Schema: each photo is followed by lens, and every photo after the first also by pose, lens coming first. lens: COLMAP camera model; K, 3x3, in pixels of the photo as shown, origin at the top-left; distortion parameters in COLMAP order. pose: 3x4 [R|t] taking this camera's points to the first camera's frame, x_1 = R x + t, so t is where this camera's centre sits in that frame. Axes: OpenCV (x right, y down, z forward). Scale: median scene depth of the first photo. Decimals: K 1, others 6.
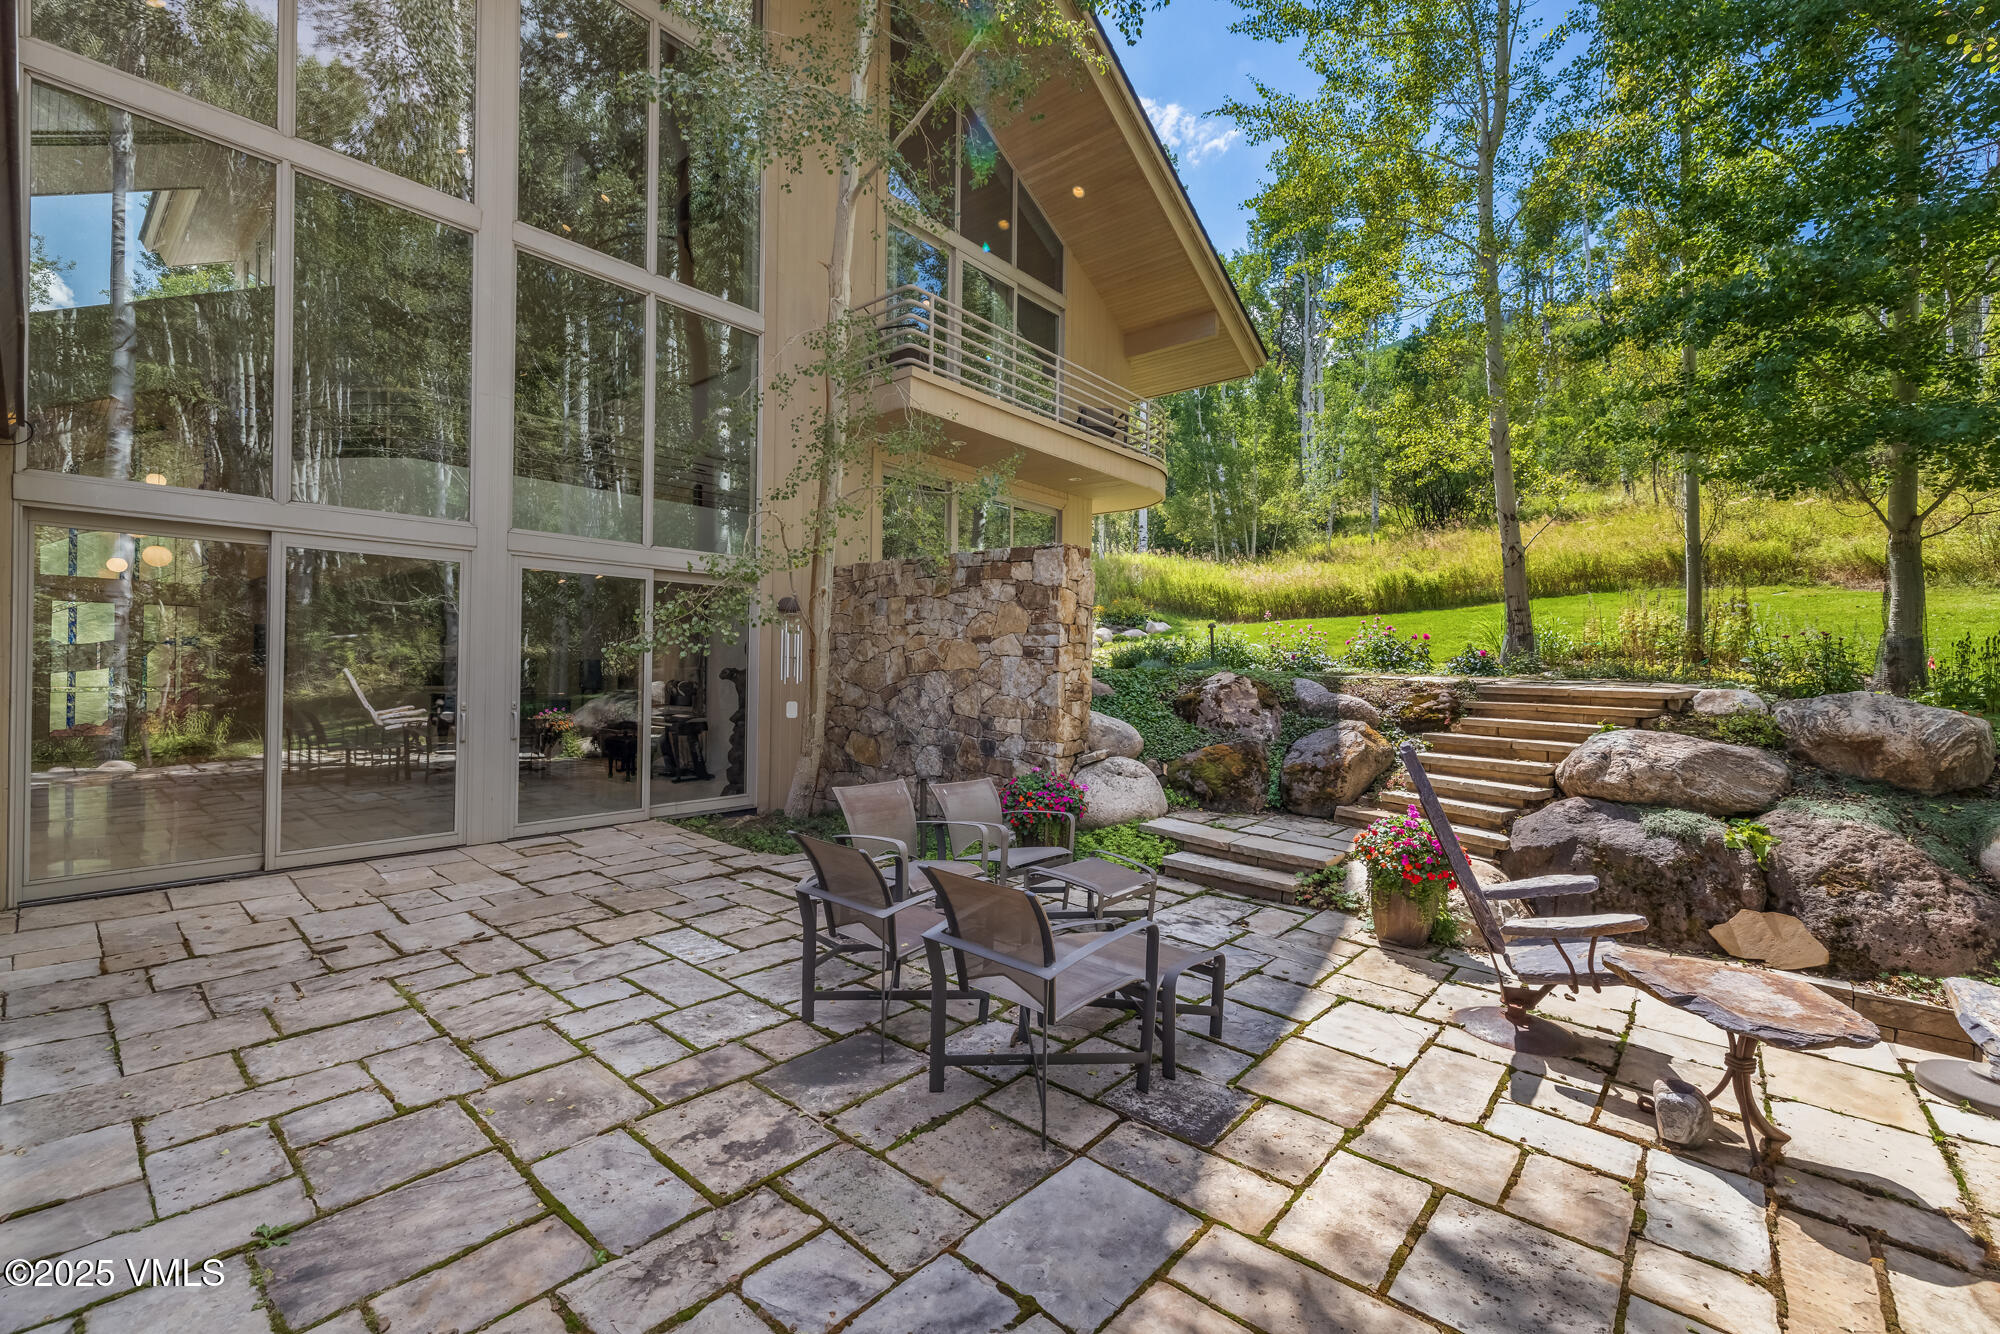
lens RADIAL K [[833.7, 0, 1000.0], [0, 833.7, 667.0], [0, 0, 1]] dist [-0.001283, 0.000325]
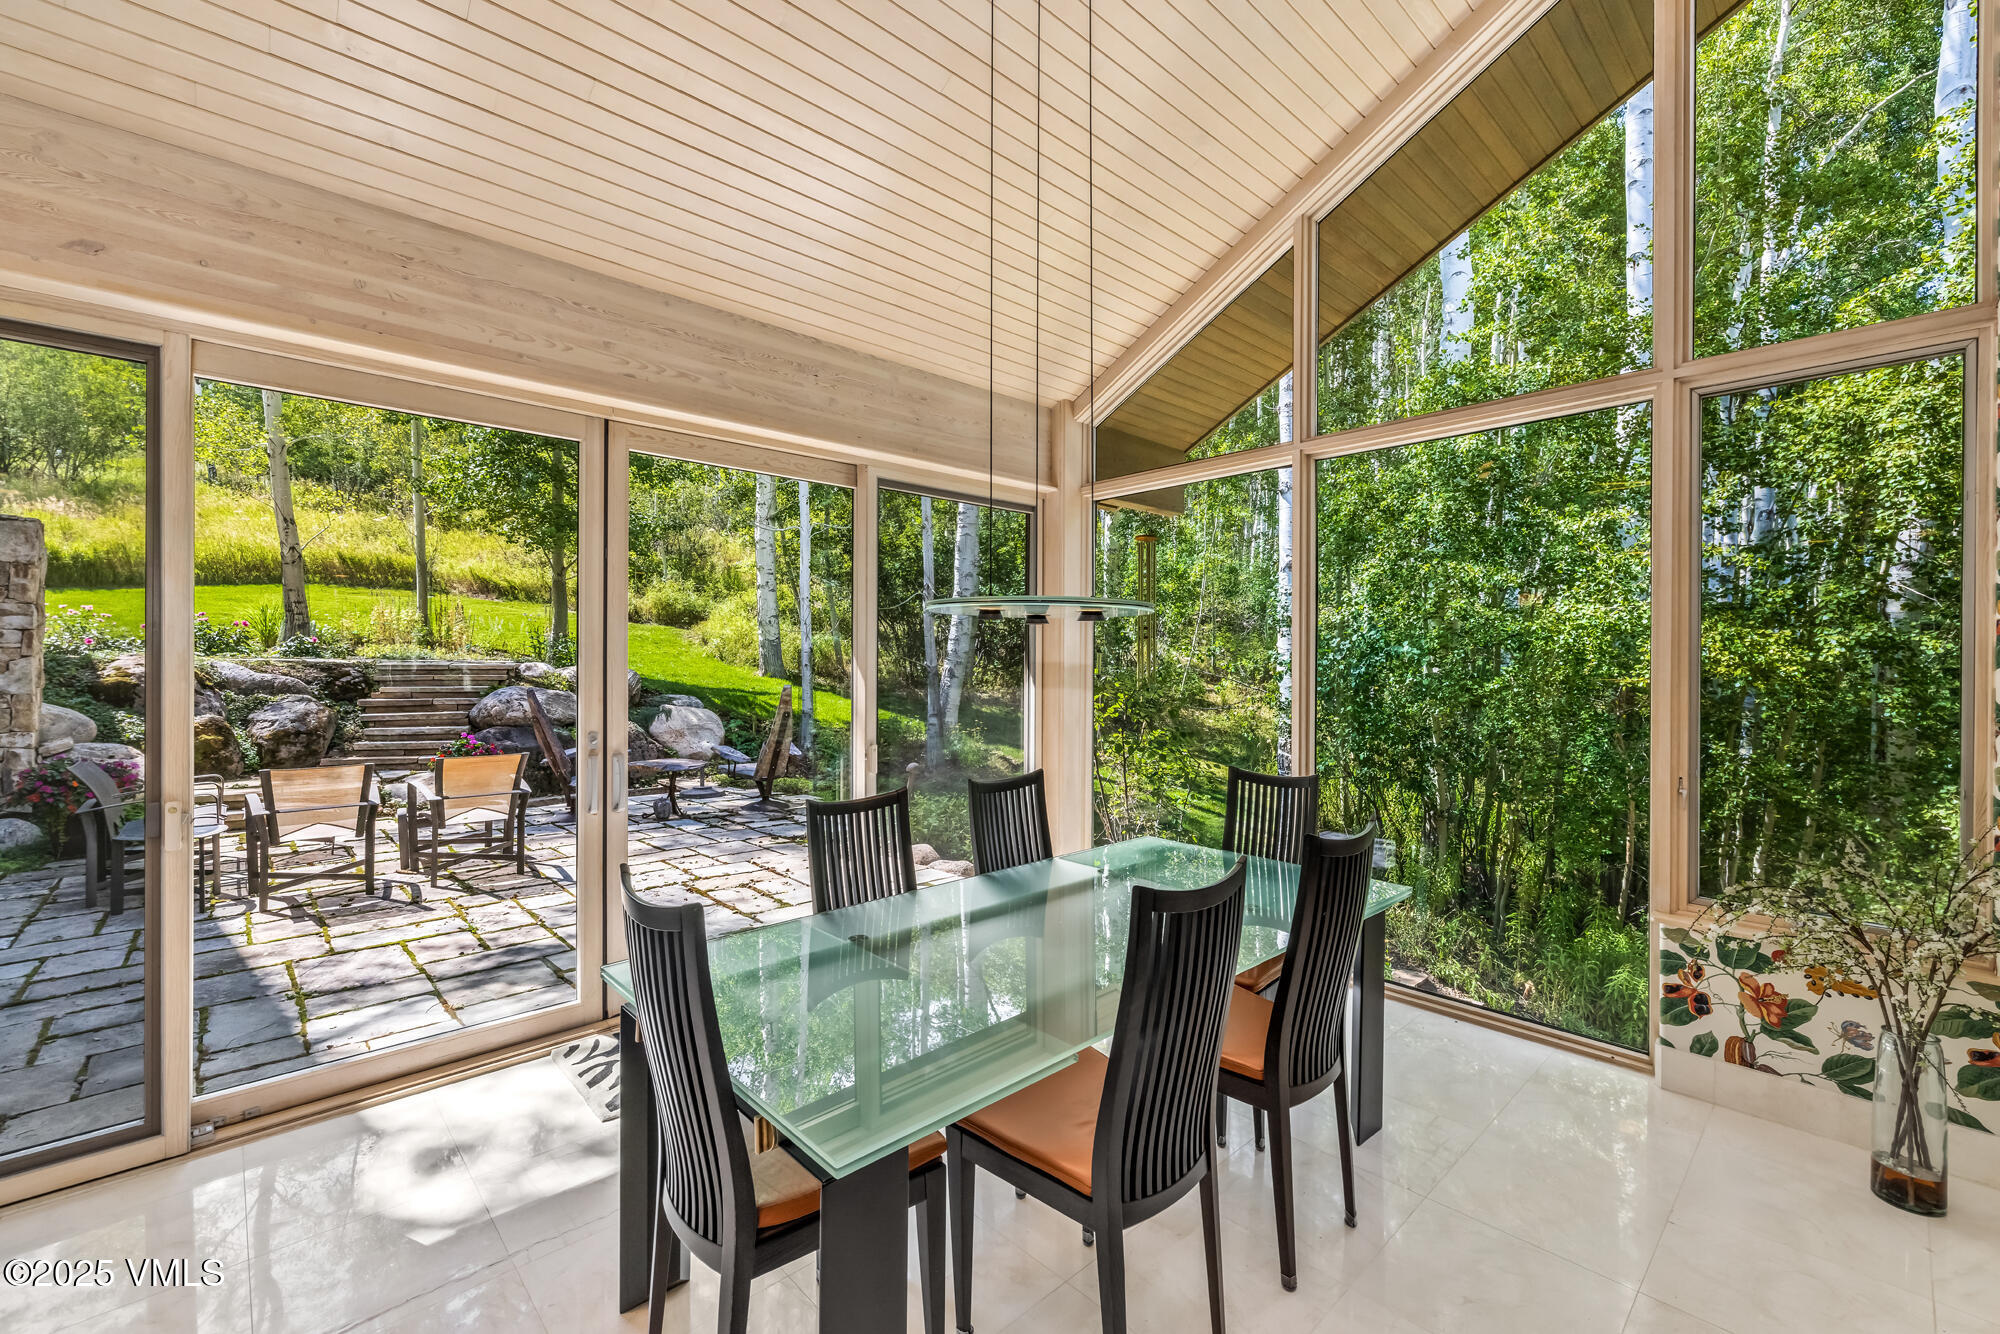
lens RADIAL K [[833.7, 0, 1000.0], [0, 833.7, 667.0], [0, 0, 1]] dist [-0.001283, 0.000325]
pose [[0.106950, -0.020454, 0.994054, -1.110238], [0.000839, 0.999790, 0.020482, -0.000246], [-0.994264, -0.001356, 0.106945, -0.263072]]
